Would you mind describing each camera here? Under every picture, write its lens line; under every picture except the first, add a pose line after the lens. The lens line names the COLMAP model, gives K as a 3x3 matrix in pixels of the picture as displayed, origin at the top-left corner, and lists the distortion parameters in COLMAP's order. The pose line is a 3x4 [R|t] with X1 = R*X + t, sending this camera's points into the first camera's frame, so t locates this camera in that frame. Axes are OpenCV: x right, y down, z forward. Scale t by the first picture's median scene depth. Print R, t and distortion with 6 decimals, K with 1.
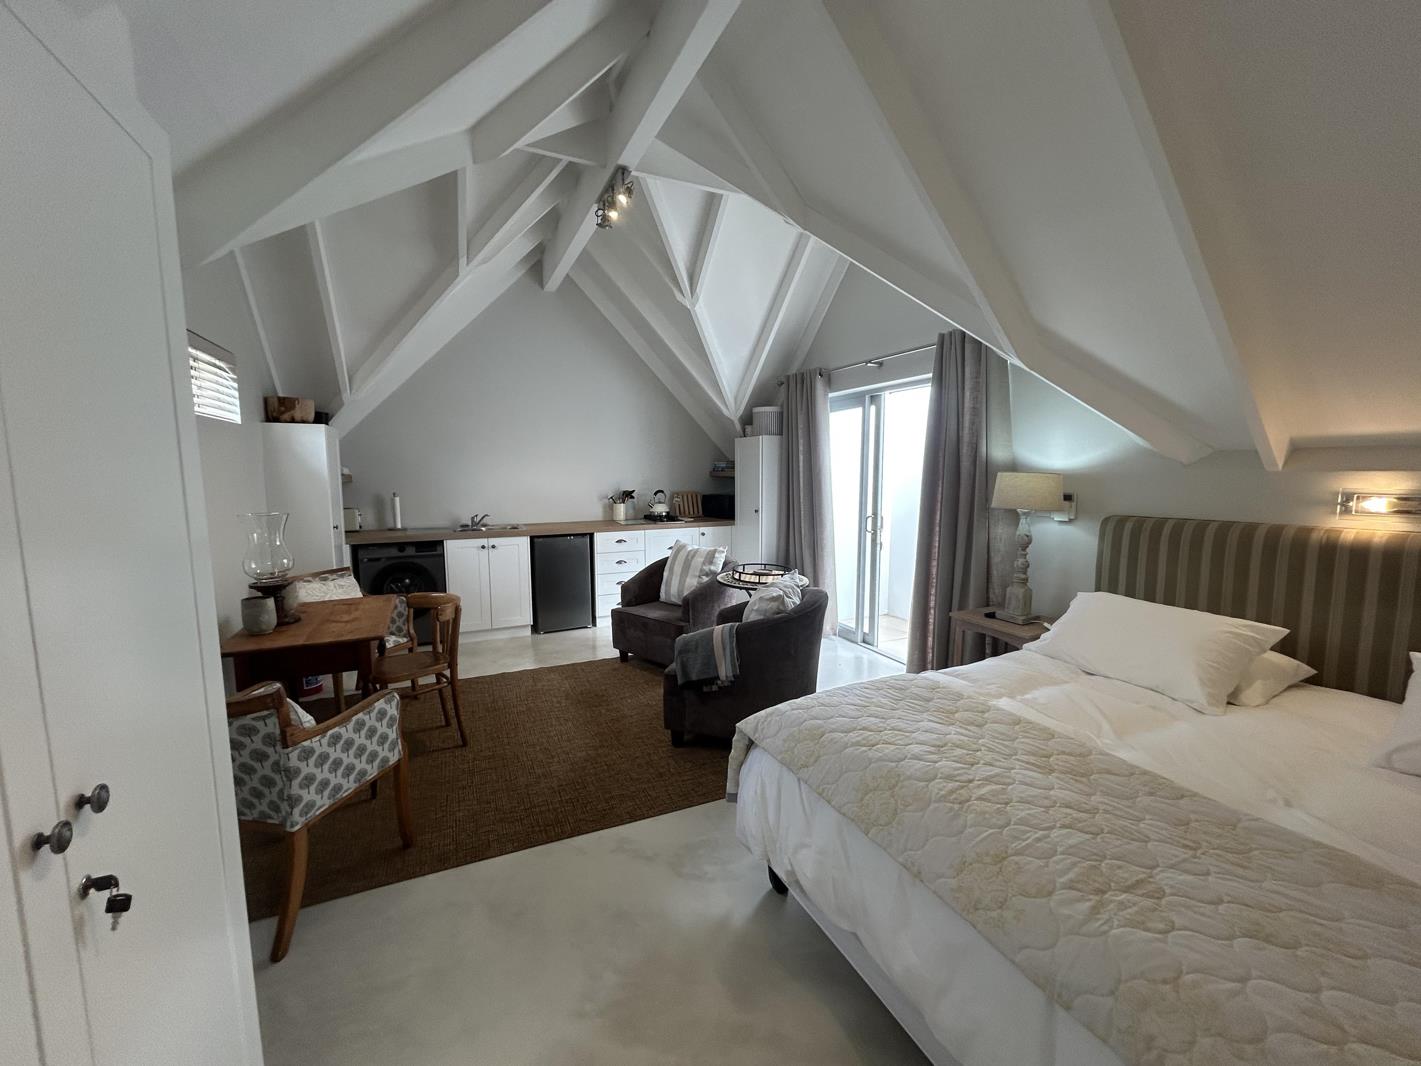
lens RADIAL K [[573.9, 0, 714.4], [0, 573.9, 528.3], [0, 0, 1]] dist [0.002836, 0.000244]
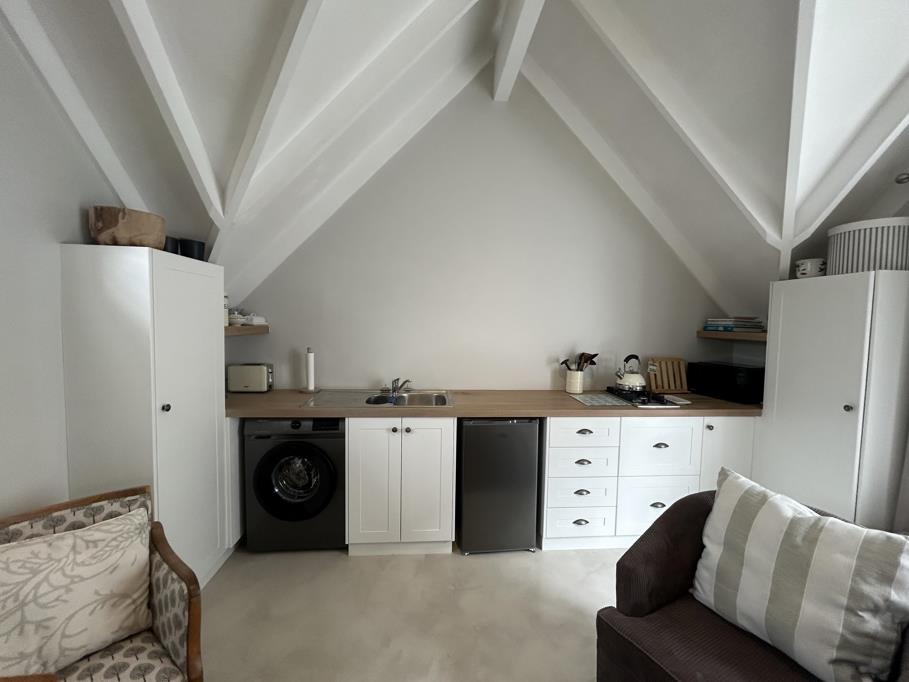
lens RADIAL K [[367.1, 0, 456.7], [0, 367.1, 338.6], [0, 0, 1]] dist [0.002836, 0.000244]
pose [[0.937755, 0.037535, -0.345264, -0.197920], [-0.056989, 0.997298, -0.046365, -0.072549], [0.342591, 0.063156, 0.937360, 0.663879]]
